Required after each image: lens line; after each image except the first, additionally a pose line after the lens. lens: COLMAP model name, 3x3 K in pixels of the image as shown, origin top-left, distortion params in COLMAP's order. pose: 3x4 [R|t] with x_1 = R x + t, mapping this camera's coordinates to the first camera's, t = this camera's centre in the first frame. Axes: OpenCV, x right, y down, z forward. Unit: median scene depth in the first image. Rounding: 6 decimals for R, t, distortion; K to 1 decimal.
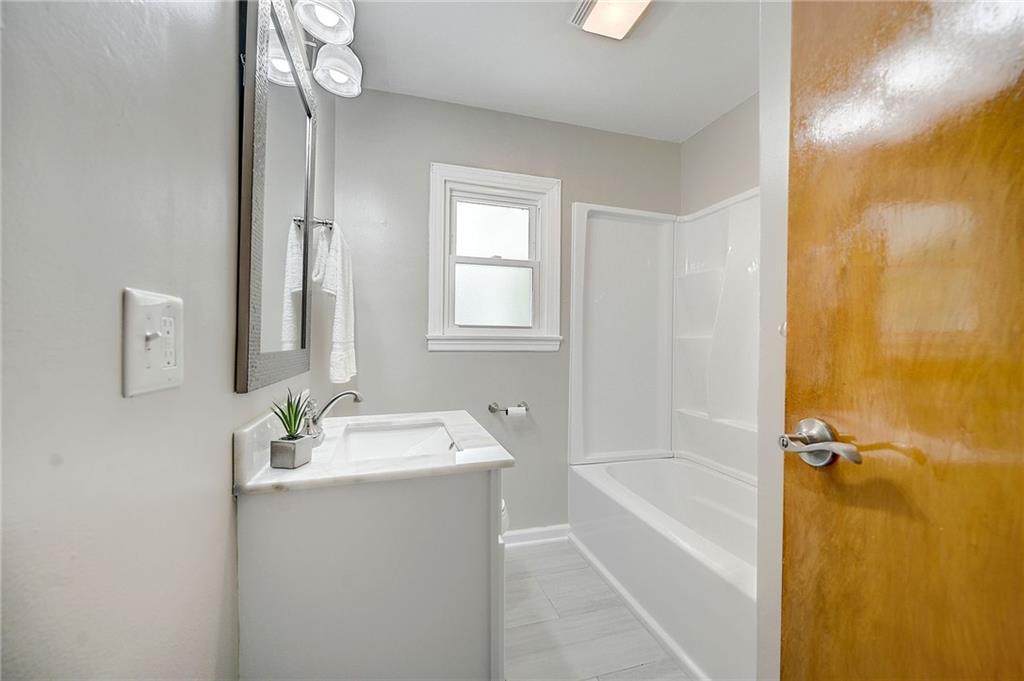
lens RADIAL K [[404.6, 0, 512.5], [0, 404.6, 339.2], [0, 0, 1]] dist [0.001367, 0.000085]
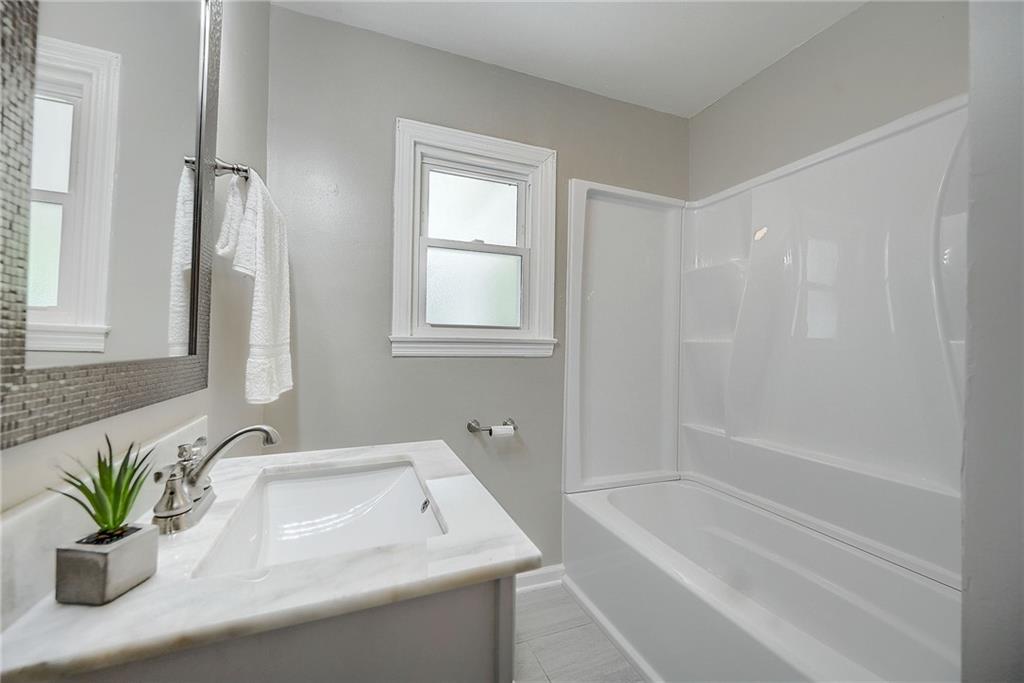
lens RADIAL K [[405.3, 0, 513.3], [0, 405.3, 340.9], [0, 0, 1]] dist [-0.000495, 0.000093]
pose [[0.996679, 0.006649, 0.081162, -0.035656], [-0.006498, 0.999977, -0.002125, -0.000622], [-0.081175, 0.001591, 0.996699, 0.189523]]
